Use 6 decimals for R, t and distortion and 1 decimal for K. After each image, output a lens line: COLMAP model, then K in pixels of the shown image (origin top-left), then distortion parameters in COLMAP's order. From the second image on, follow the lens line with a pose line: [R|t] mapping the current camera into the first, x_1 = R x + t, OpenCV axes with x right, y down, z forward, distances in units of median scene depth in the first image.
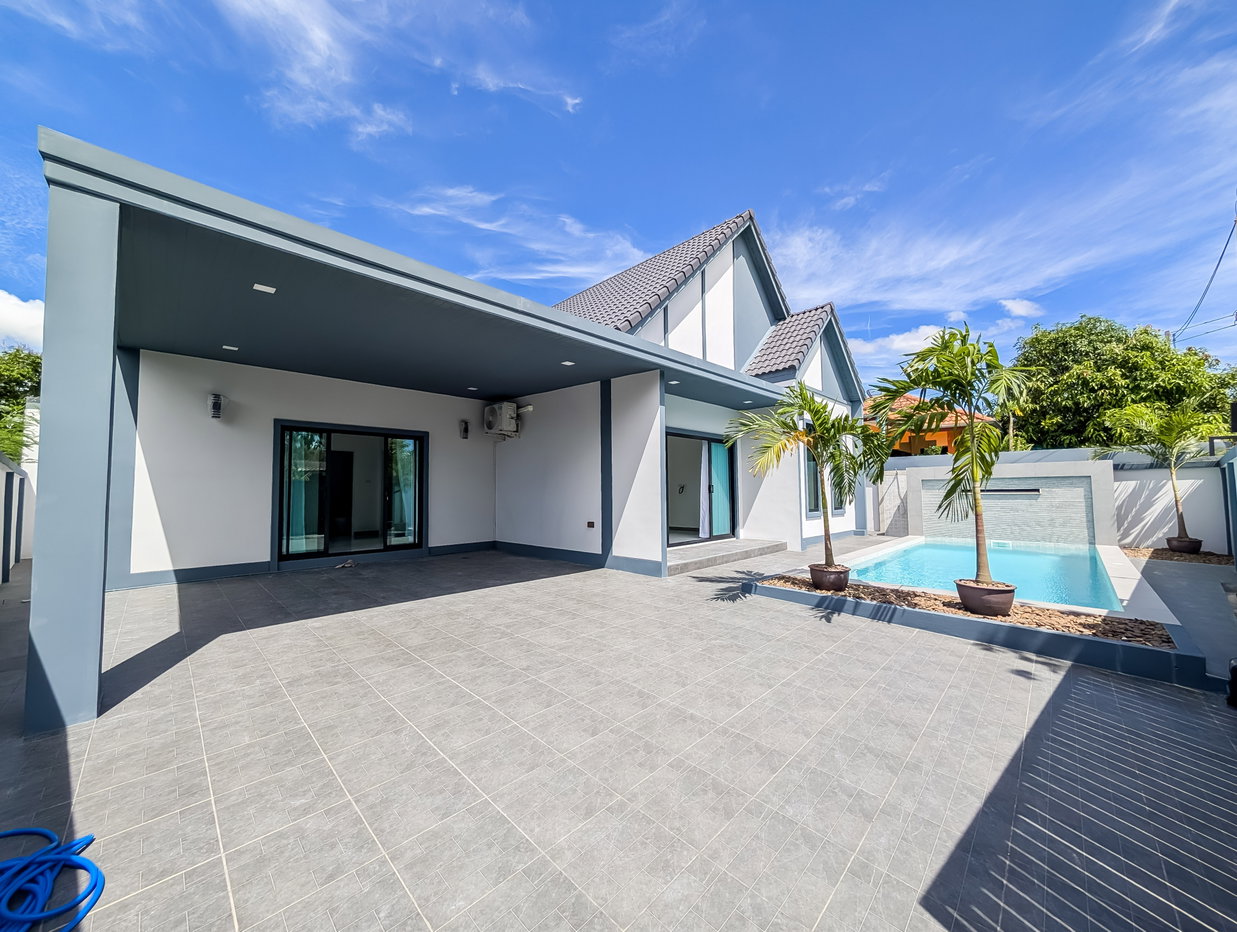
lens RADIAL K [[444.0, 0, 618.1], [0, 444.0, 469.6], [0, 0, 1]] dist [-0.000811, -0.000319]
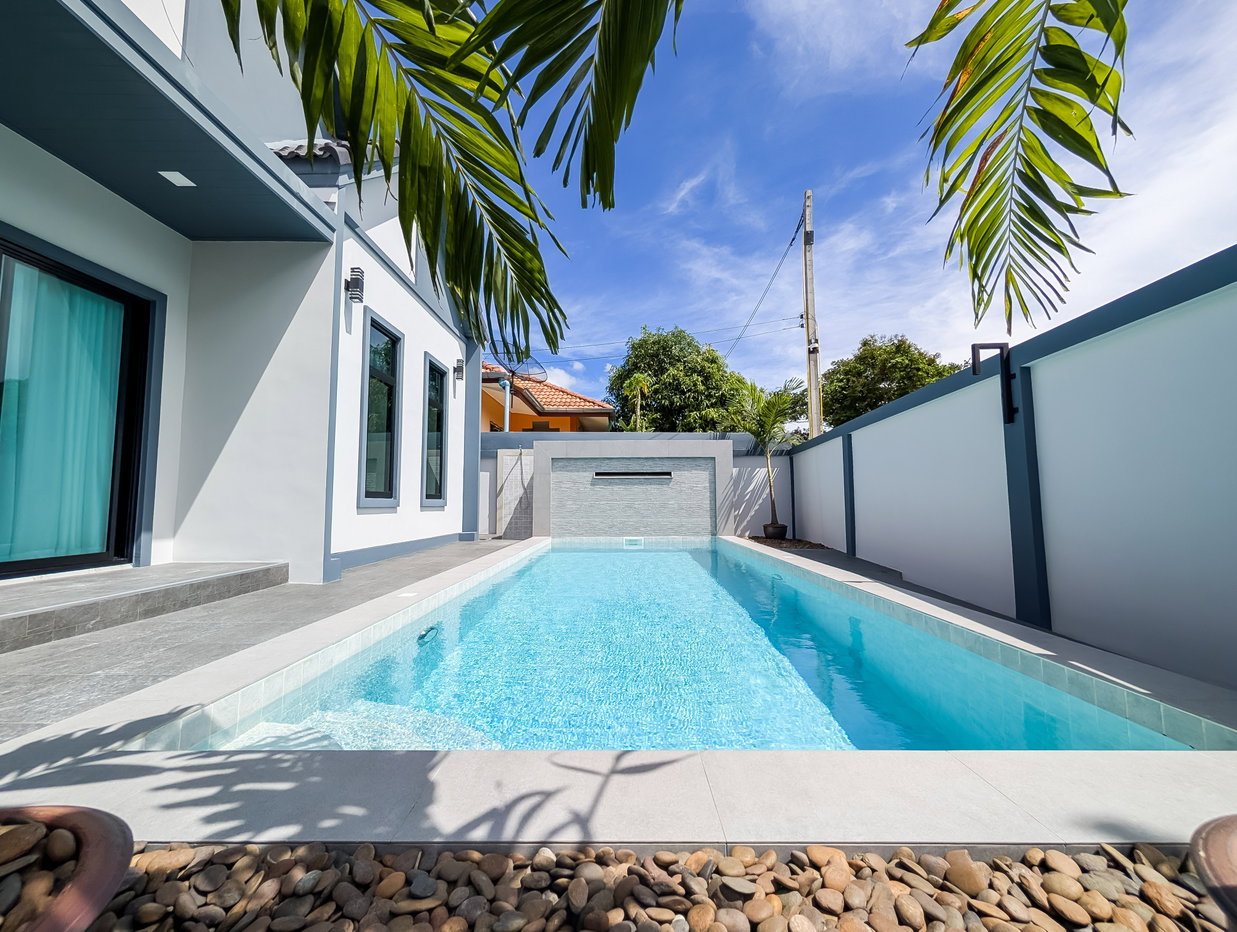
lens RADIAL K [[444.0, 0, 618.1], [0, 444.0, 469.6], [0, 0, 1]] dist [-0.000811, -0.000319]
pose [[0.700855, 0.061352, 0.710661, 0.210321], [-0.040359, 0.998109, -0.046365, 0.059197], [-0.712161, 0.003813, 0.702006, 0.352647]]
